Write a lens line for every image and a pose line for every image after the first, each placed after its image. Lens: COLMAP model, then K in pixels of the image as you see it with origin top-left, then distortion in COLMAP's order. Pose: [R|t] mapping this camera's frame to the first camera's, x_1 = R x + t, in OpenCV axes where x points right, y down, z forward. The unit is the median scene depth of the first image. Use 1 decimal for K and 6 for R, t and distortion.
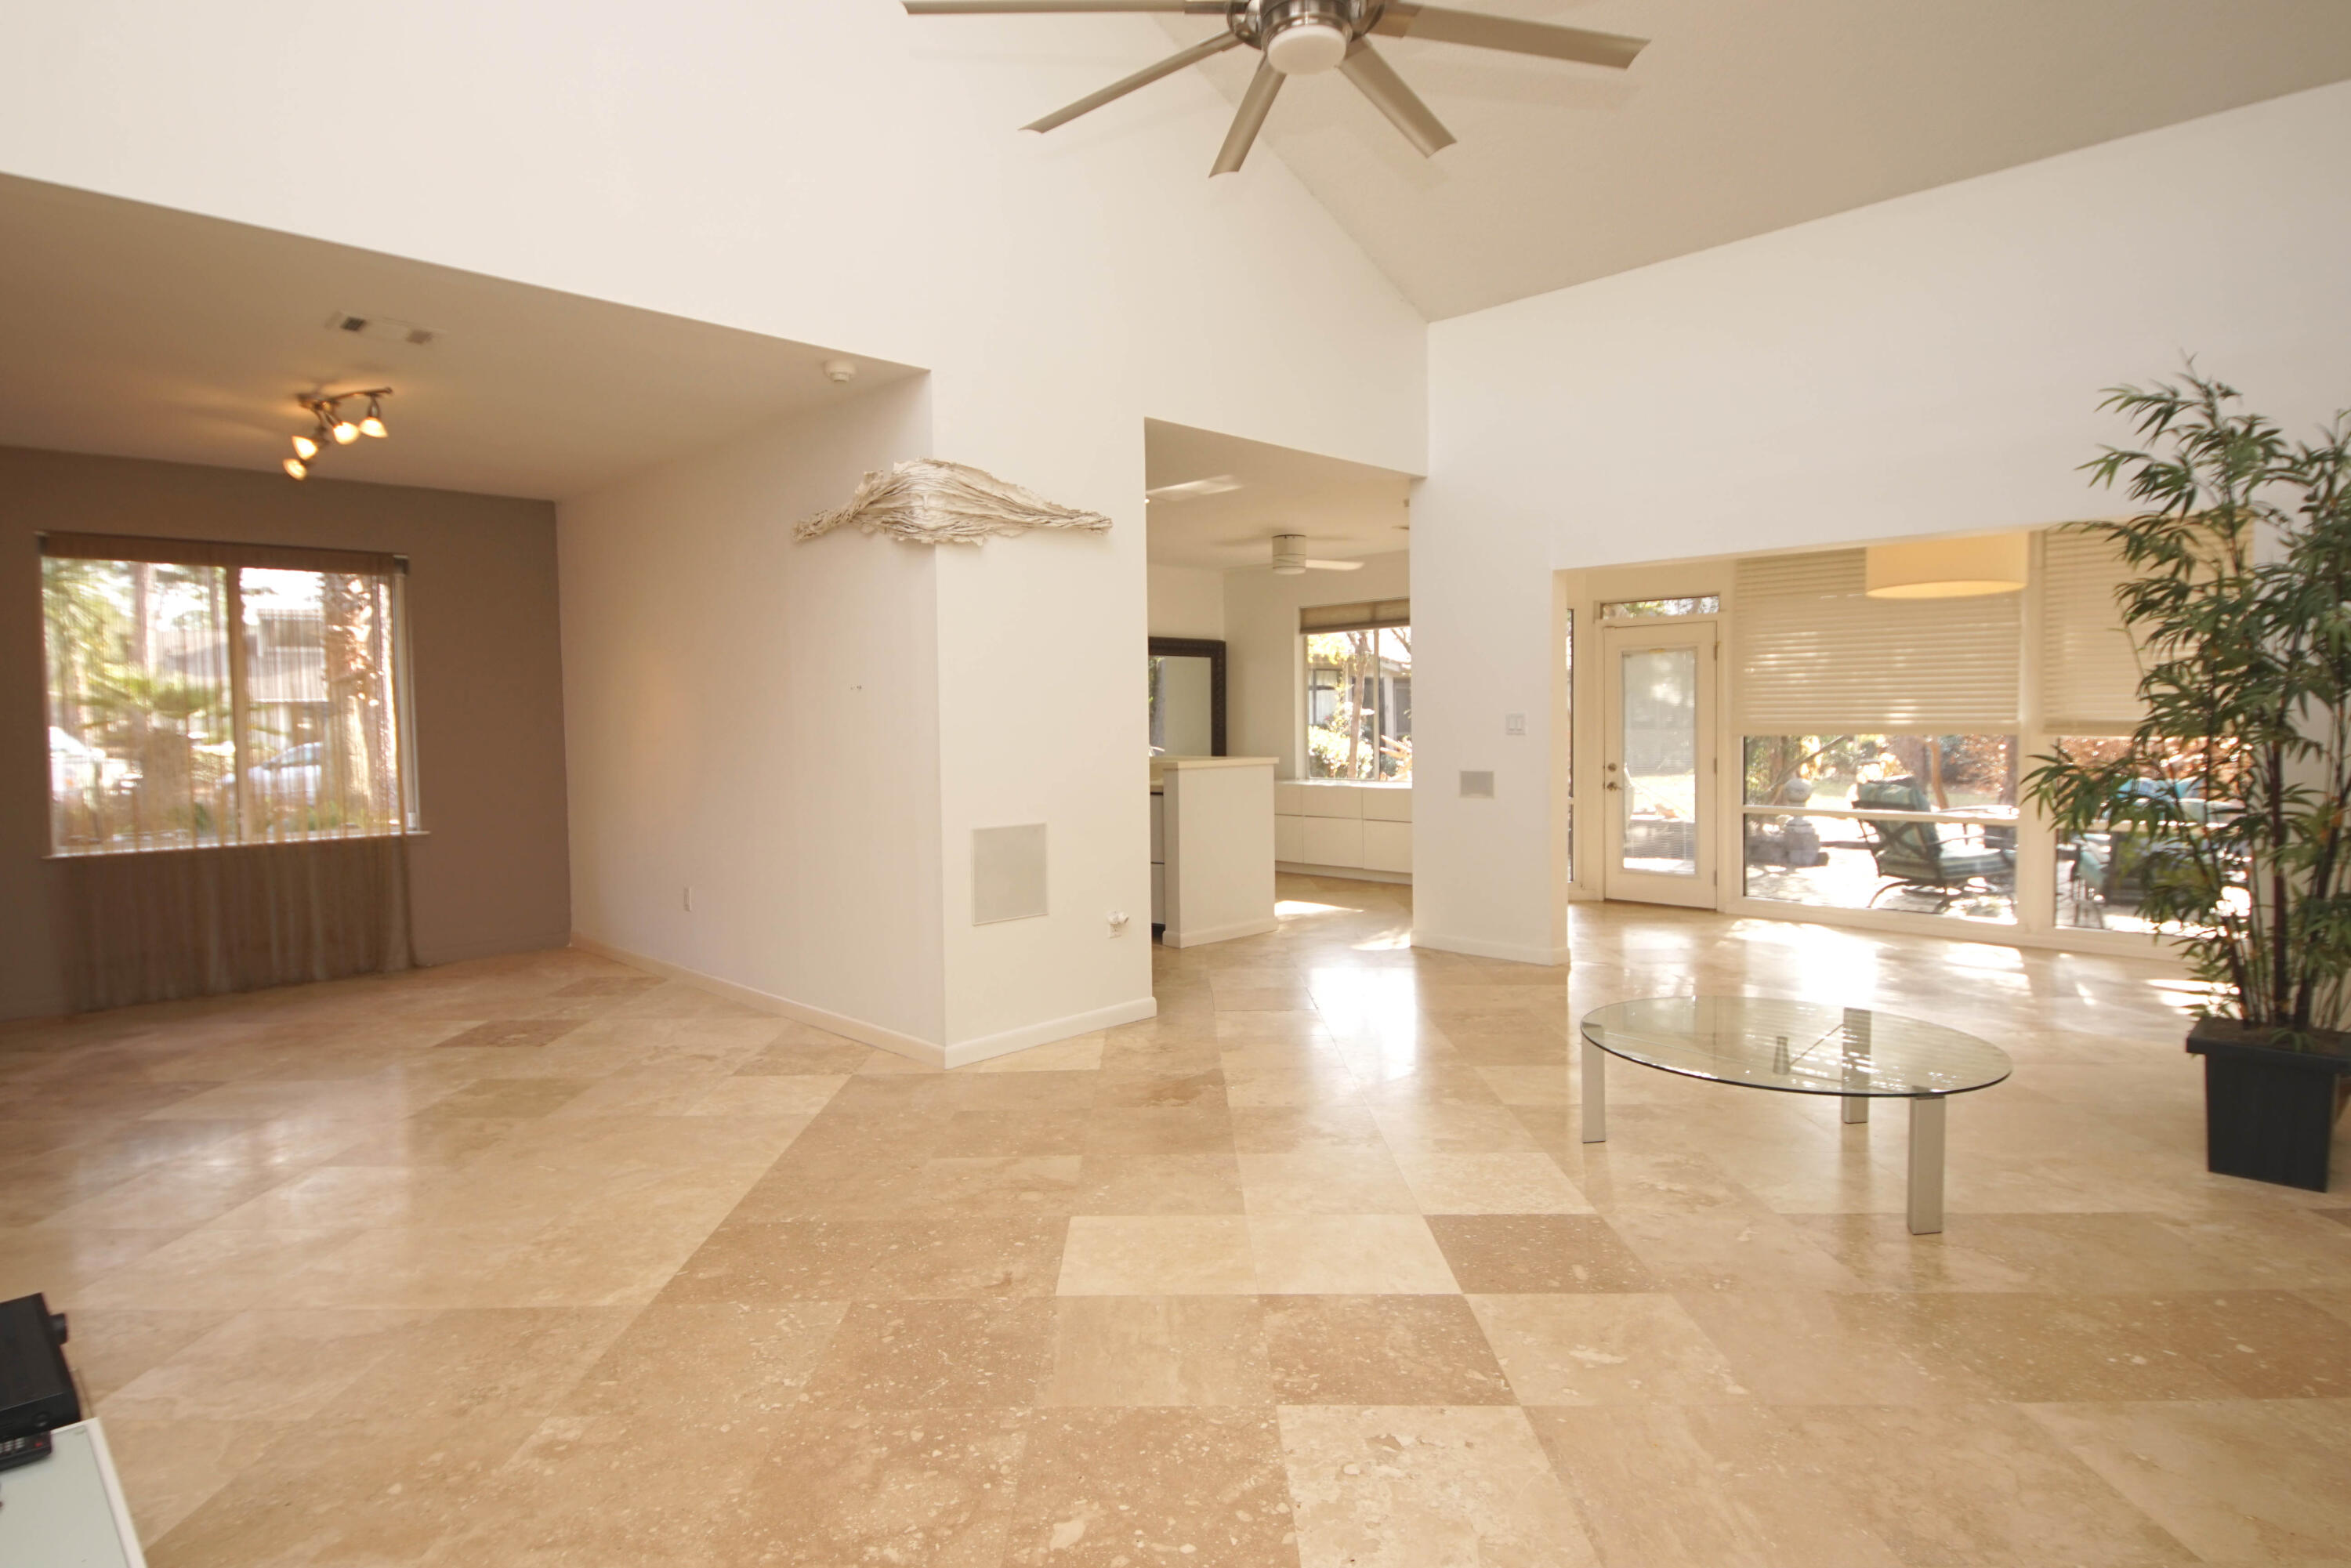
lens RADIAL K [[1260.7, 0, 1159.3], [0, 1260.7, 770.3], [0, 0, 1]] dist [0.029910, -0.028576]
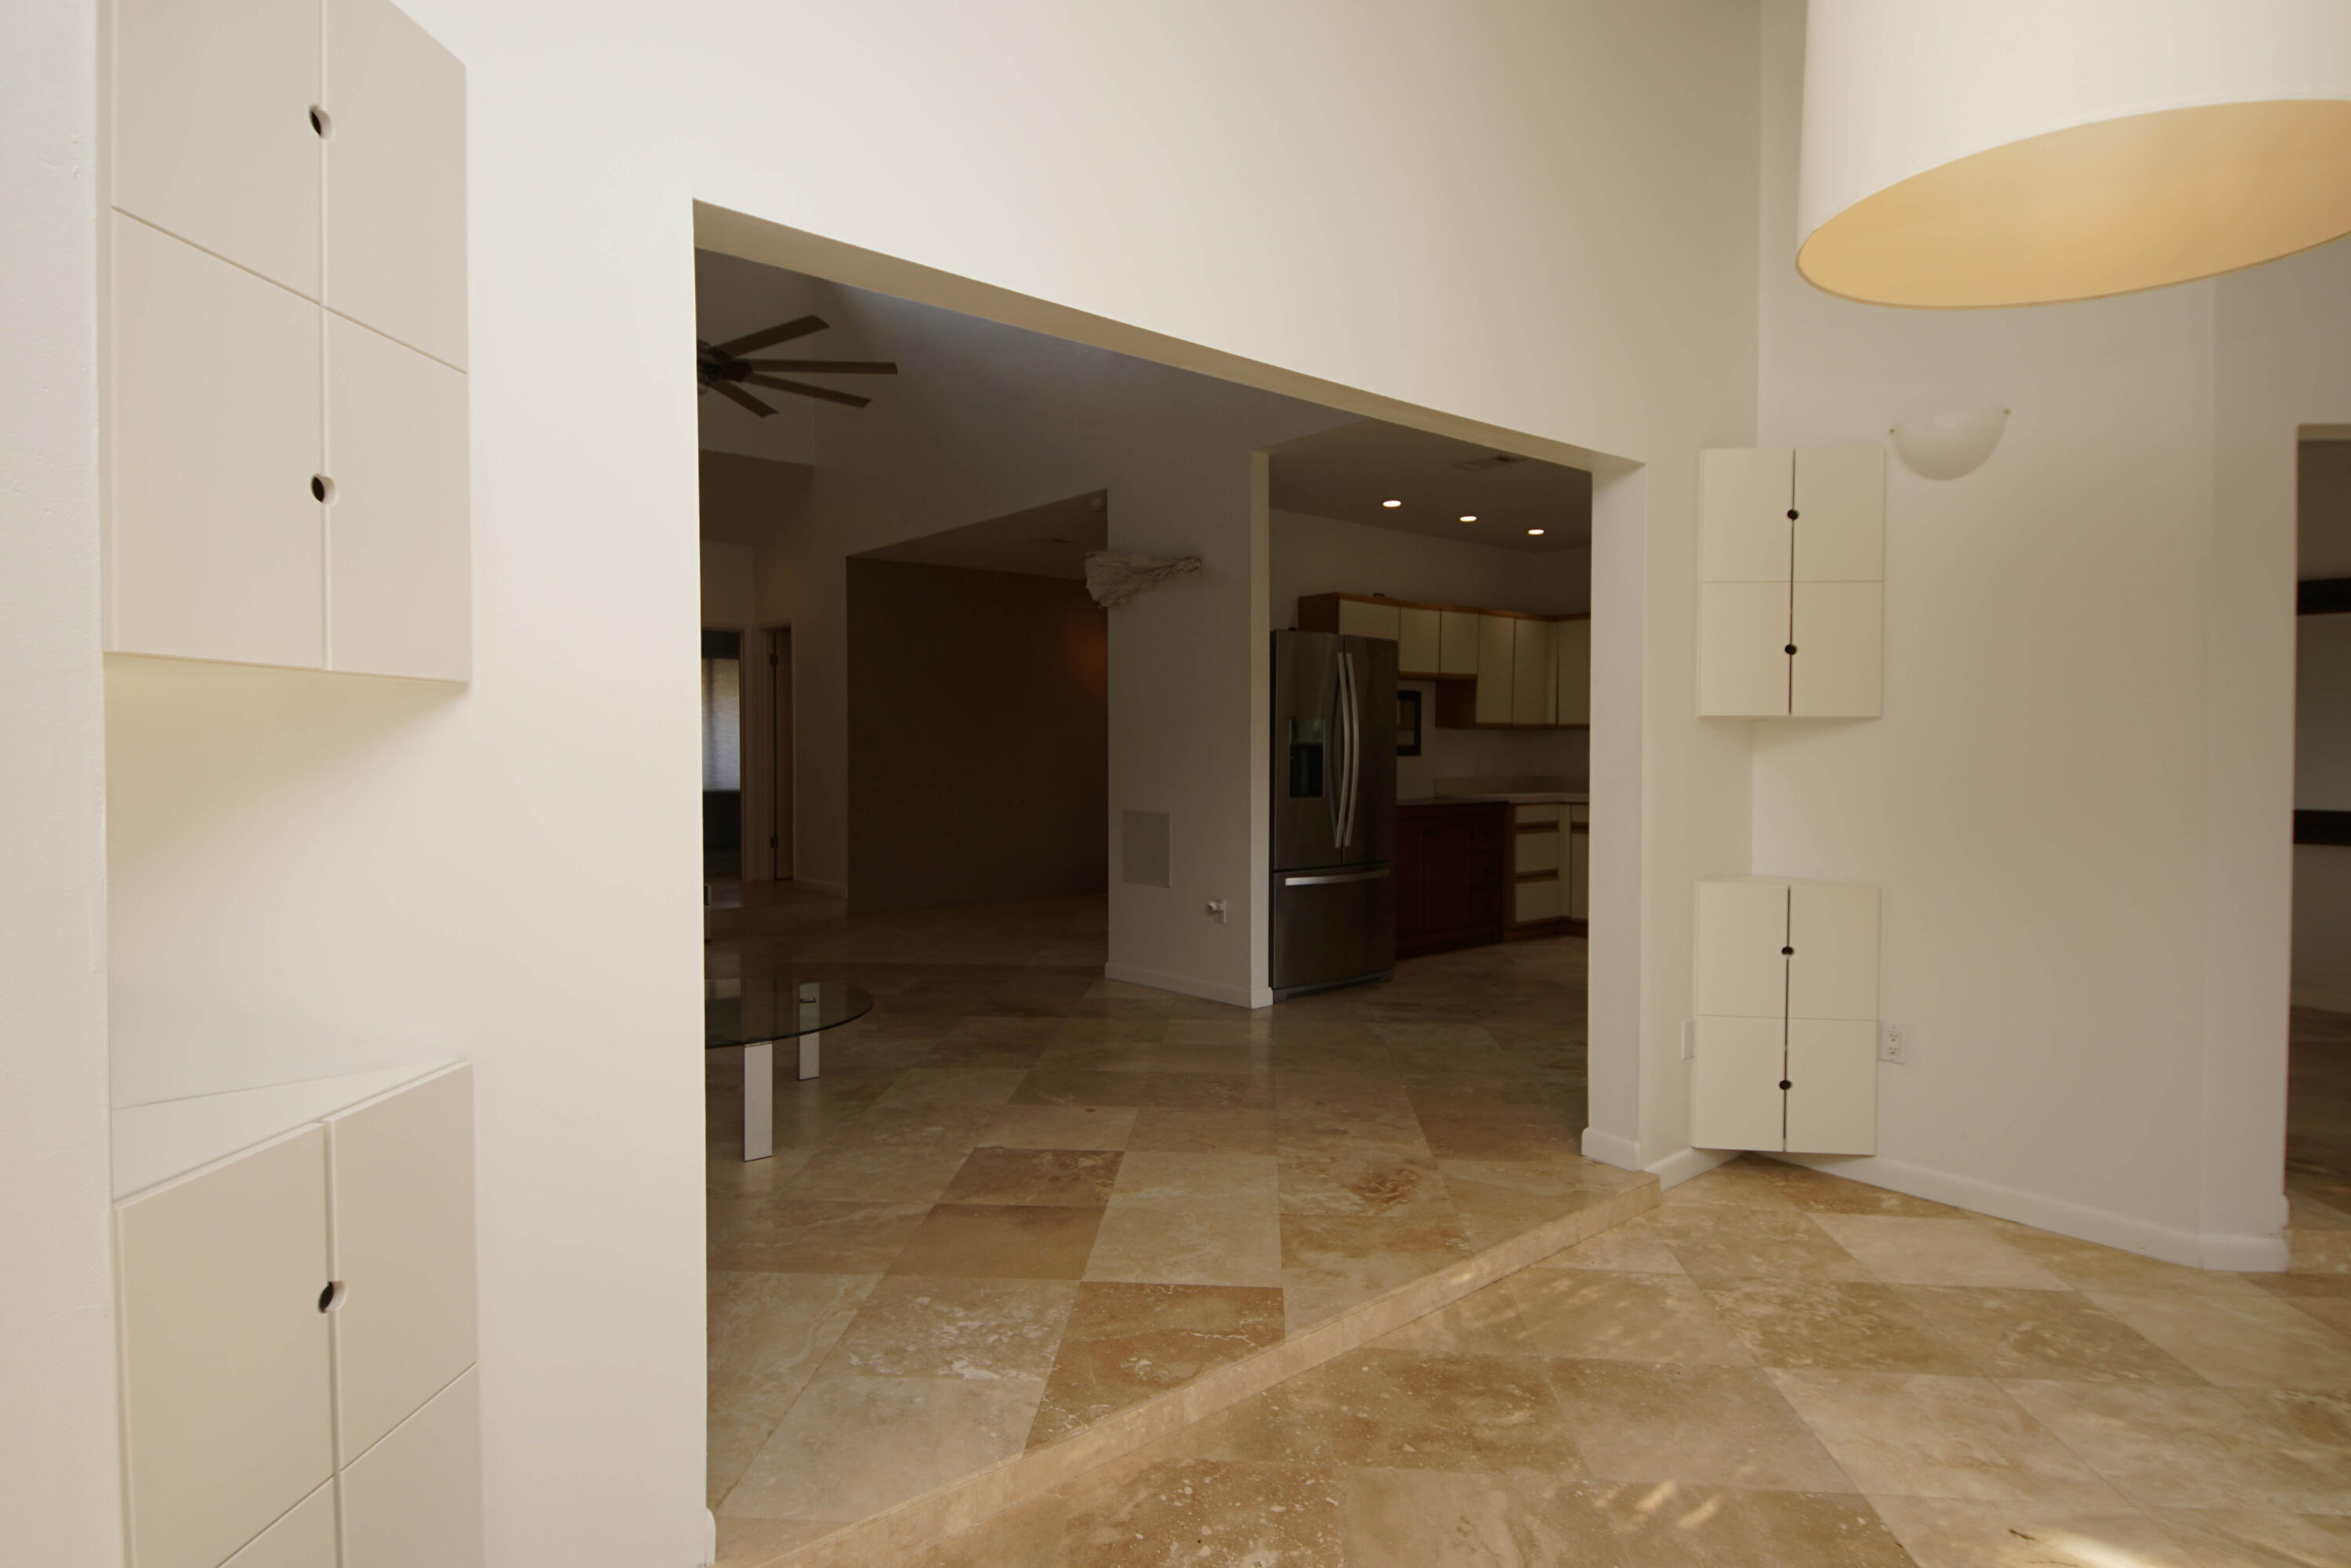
lens RADIAL K [[1260.7, 0, 1159.9], [0, 1260.7, 762.5], [0, 0, 1]] dist [0.029910, -0.028576]
pose [[-0.073414, 0.022903, -0.997039, 1.692392], [-0.040593, 0.998839, 0.025934, -0.059035], [0.996475, 0.042376, -0.072399, 1.580013]]
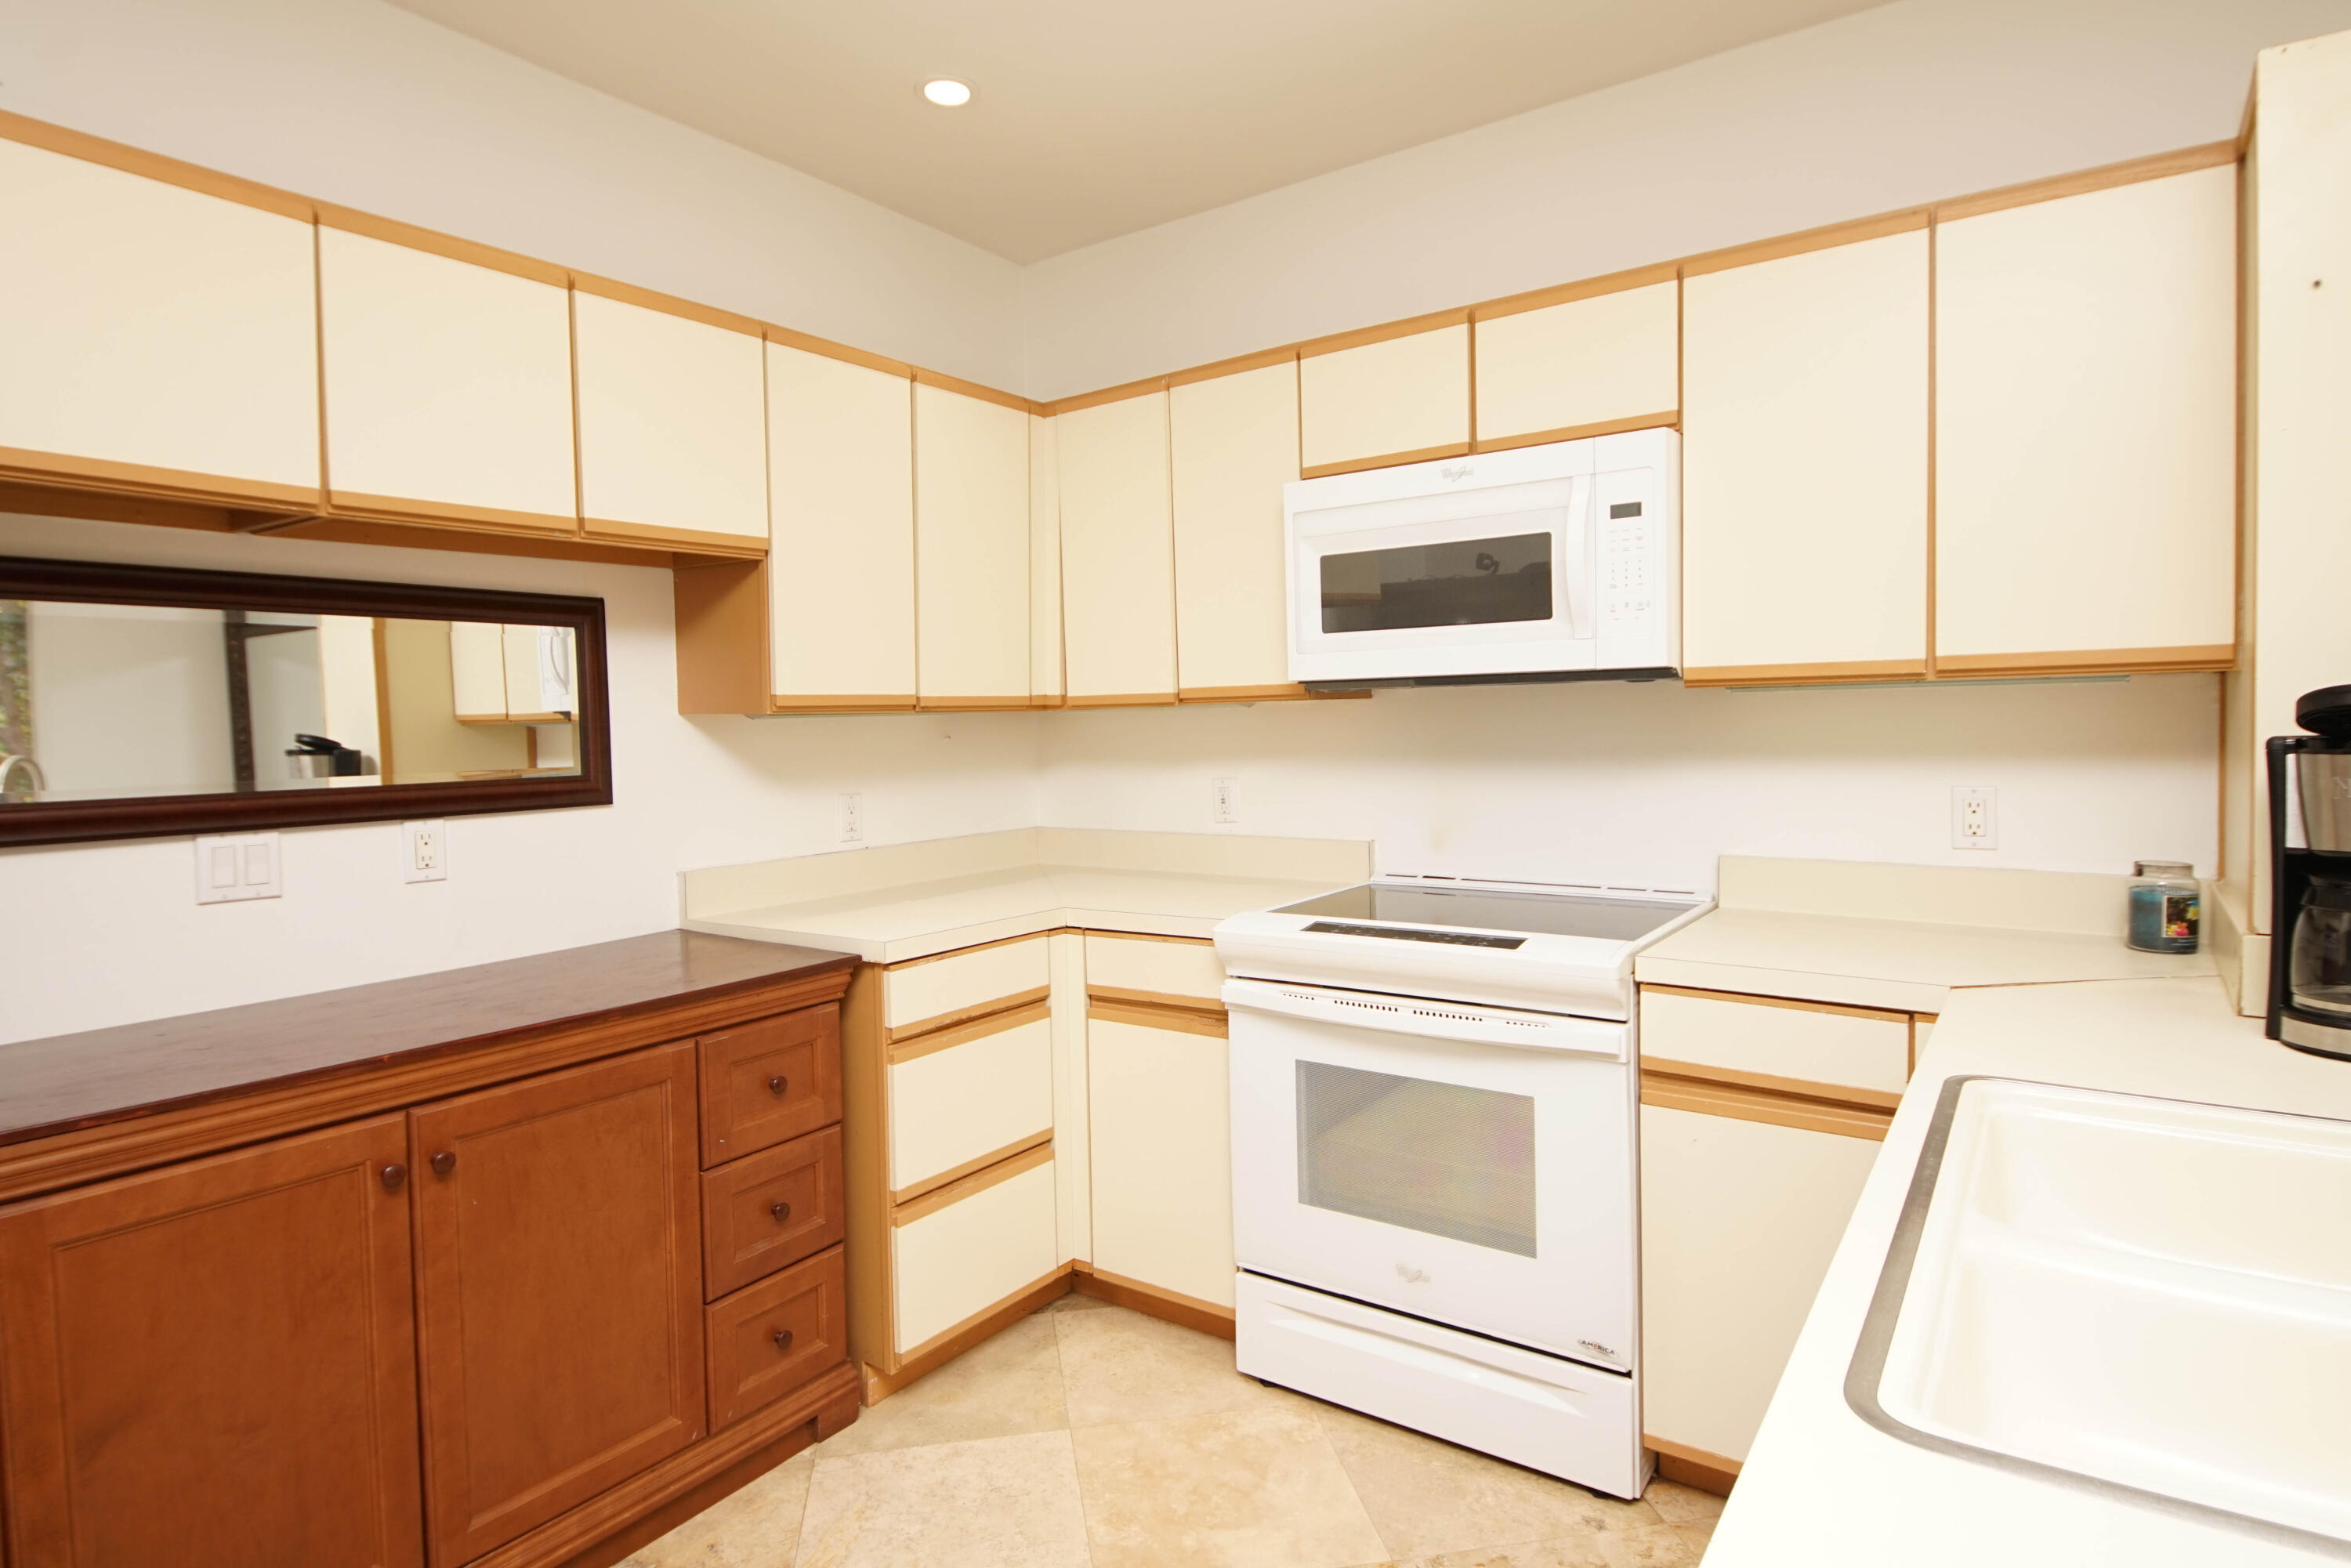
lens RADIAL K [[1260.7, 0, 1159.2], [0, 1260.7, 775.9], [0, 0, 1]] dist [0.029910, -0.028576]
pose [[0.169398, 0.050958, -0.984229, 0.064369], [-0.020449, 0.998629, 0.048184, -0.089986], [0.985336, 0.011964, 0.170208, 2.088704]]
